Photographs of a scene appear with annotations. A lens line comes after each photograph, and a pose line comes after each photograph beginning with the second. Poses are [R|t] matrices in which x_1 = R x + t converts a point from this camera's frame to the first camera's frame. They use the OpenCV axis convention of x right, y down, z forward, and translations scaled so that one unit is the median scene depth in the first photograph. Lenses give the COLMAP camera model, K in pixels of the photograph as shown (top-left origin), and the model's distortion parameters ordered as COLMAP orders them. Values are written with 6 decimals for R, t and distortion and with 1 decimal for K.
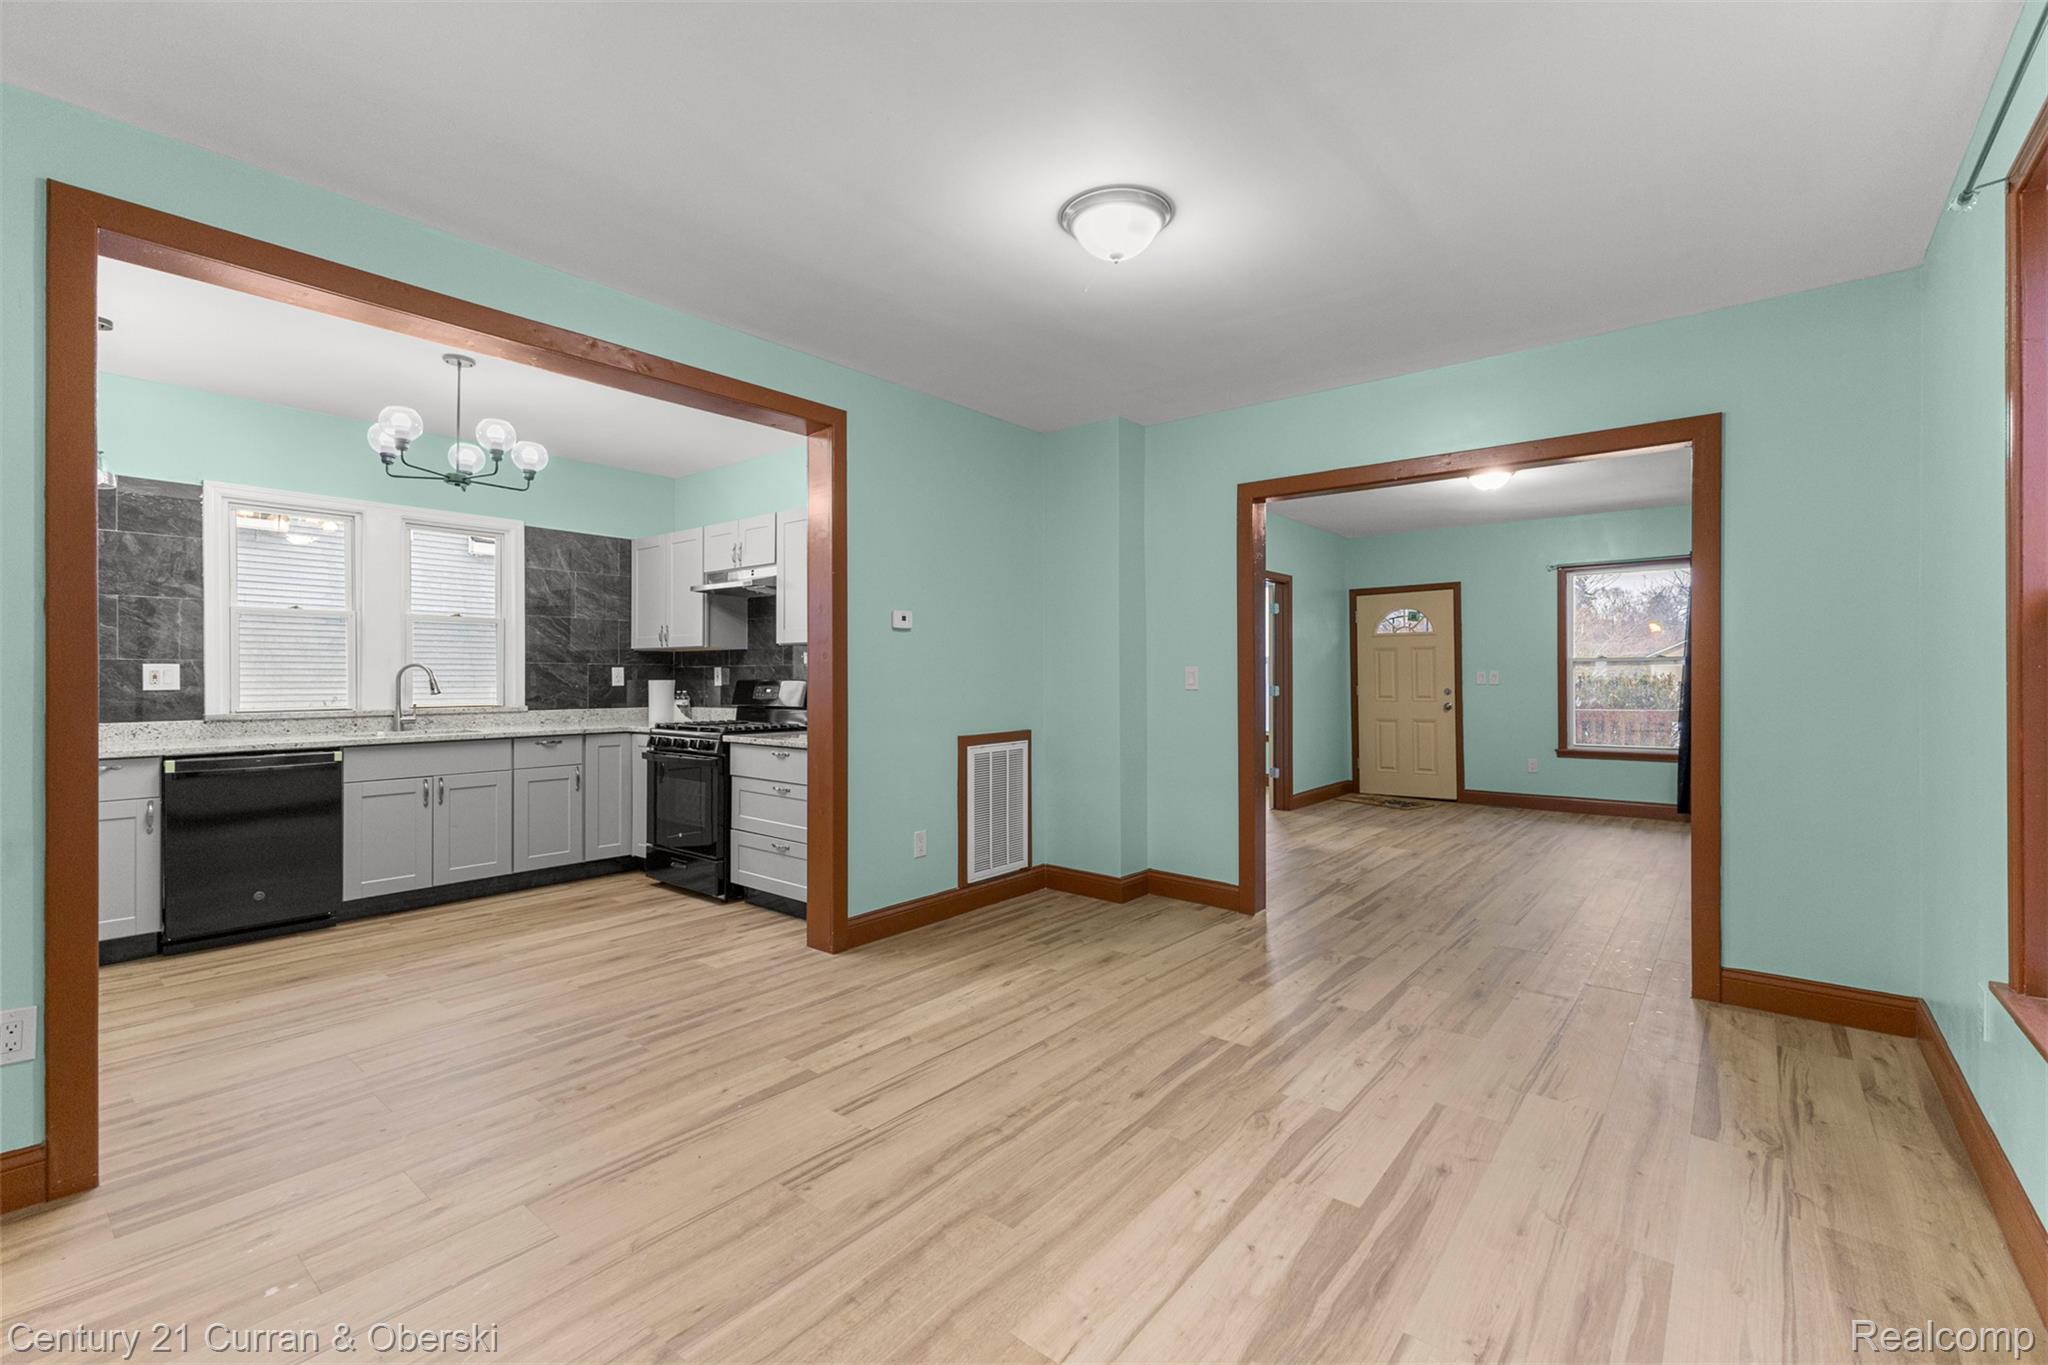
lens RADIAL K [[881.0, 0, 1016.1], [0, 881.0, 679.7], [0, 0, 1]] dist [0.001213, 0.000039]
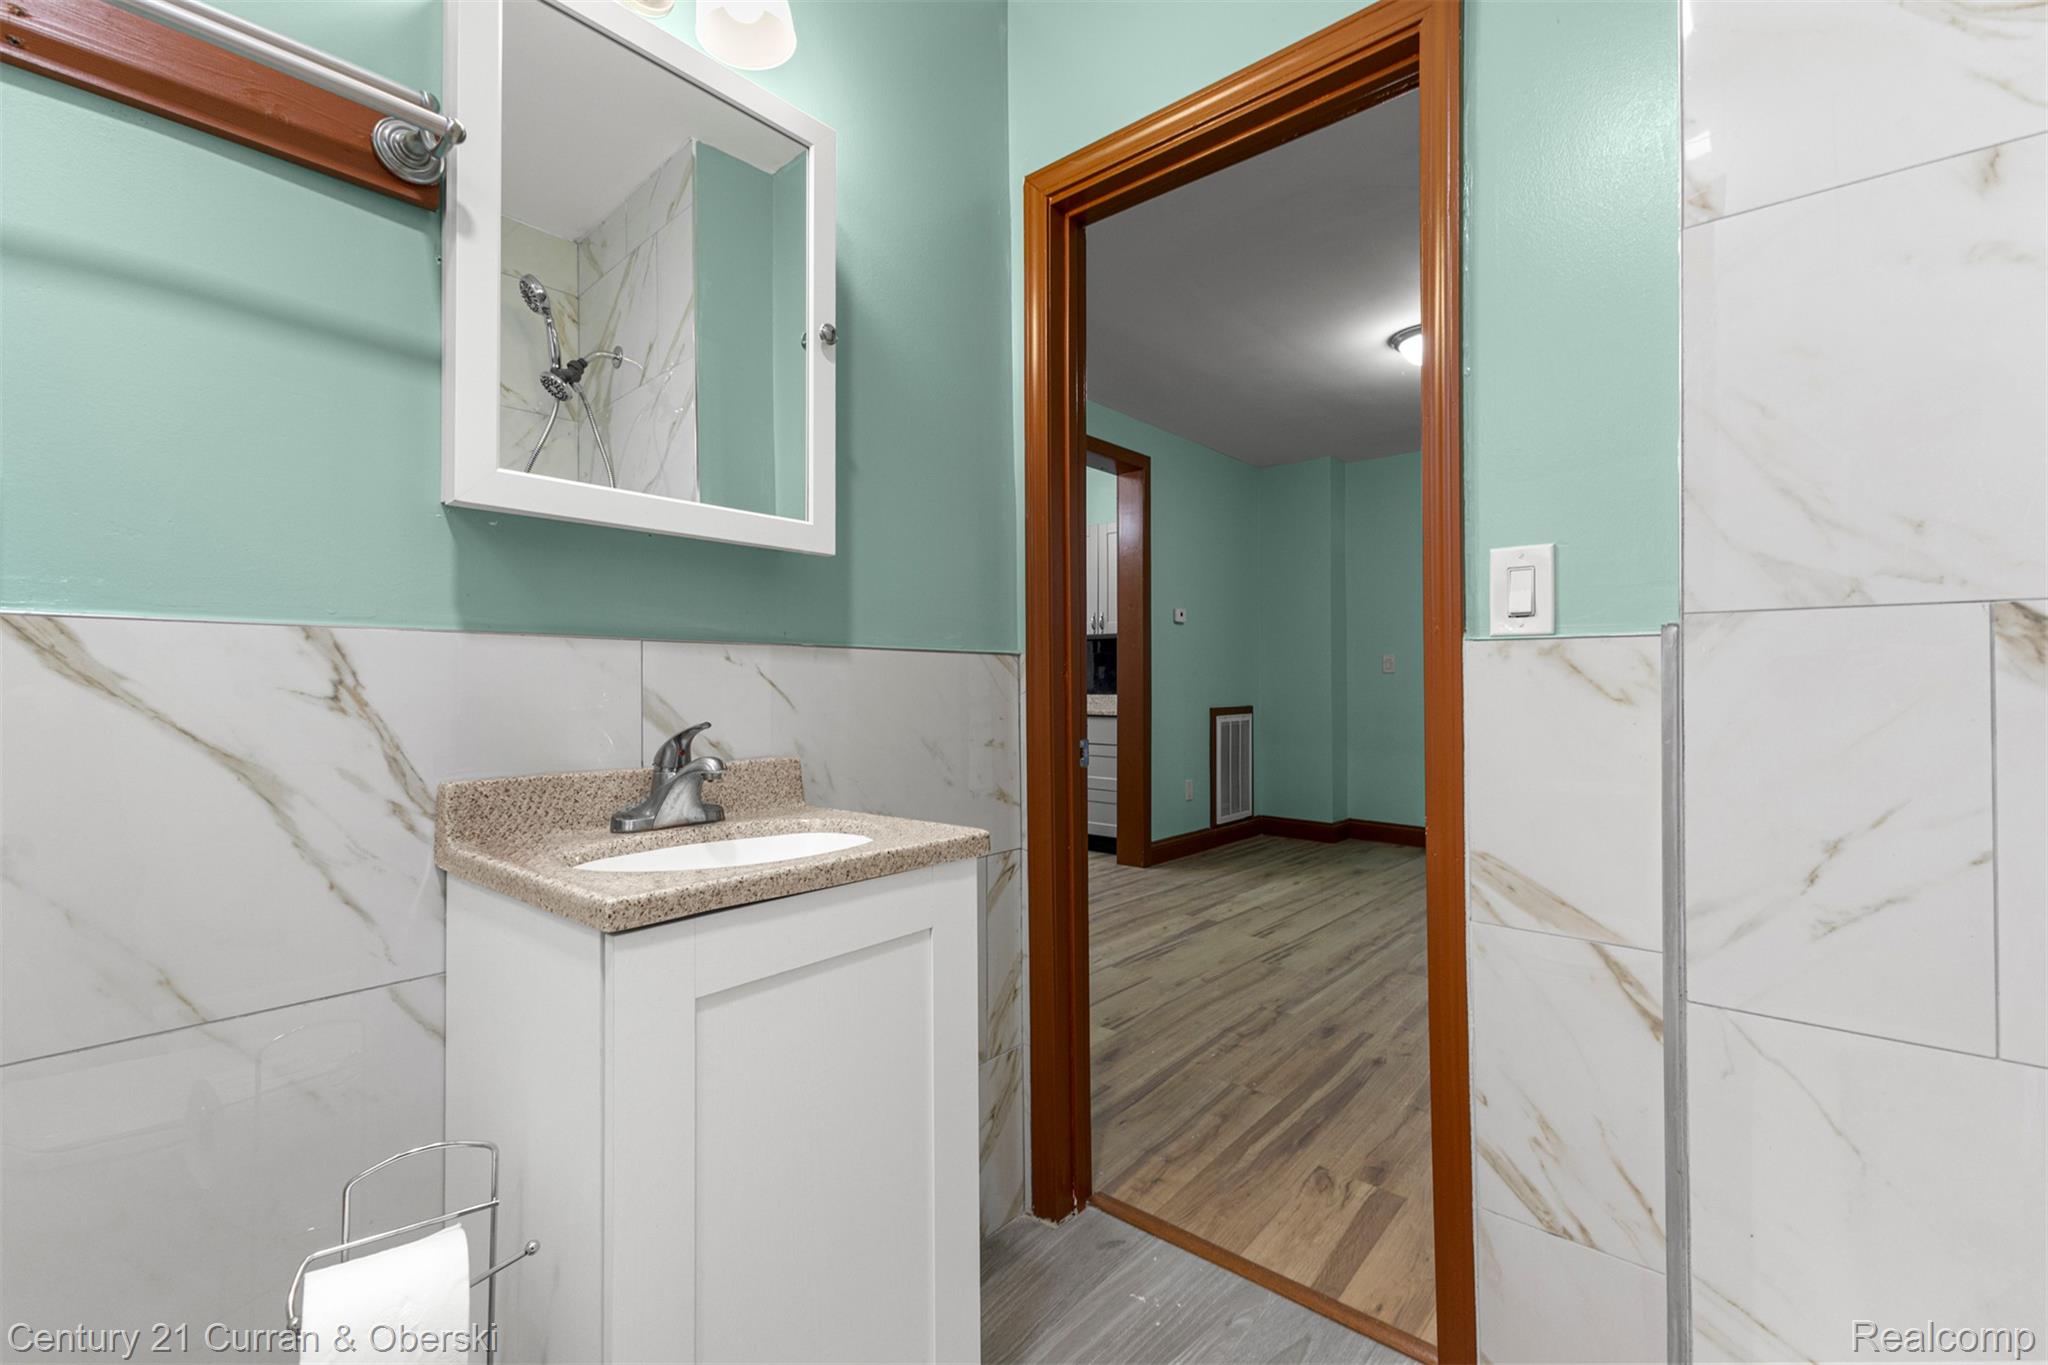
lens RADIAL K [[881.0, 0, 1022.1], [0, 881.0, 674.5], [0, 0, 1]] dist [0.001213, 0.000039]
pose [[0.999030, -0.001062, -0.044015, -0.273346], [0.000610, 0.999947, -0.010283, 0.028736], [0.044023, 0.010247, 0.998978, -0.271461]]
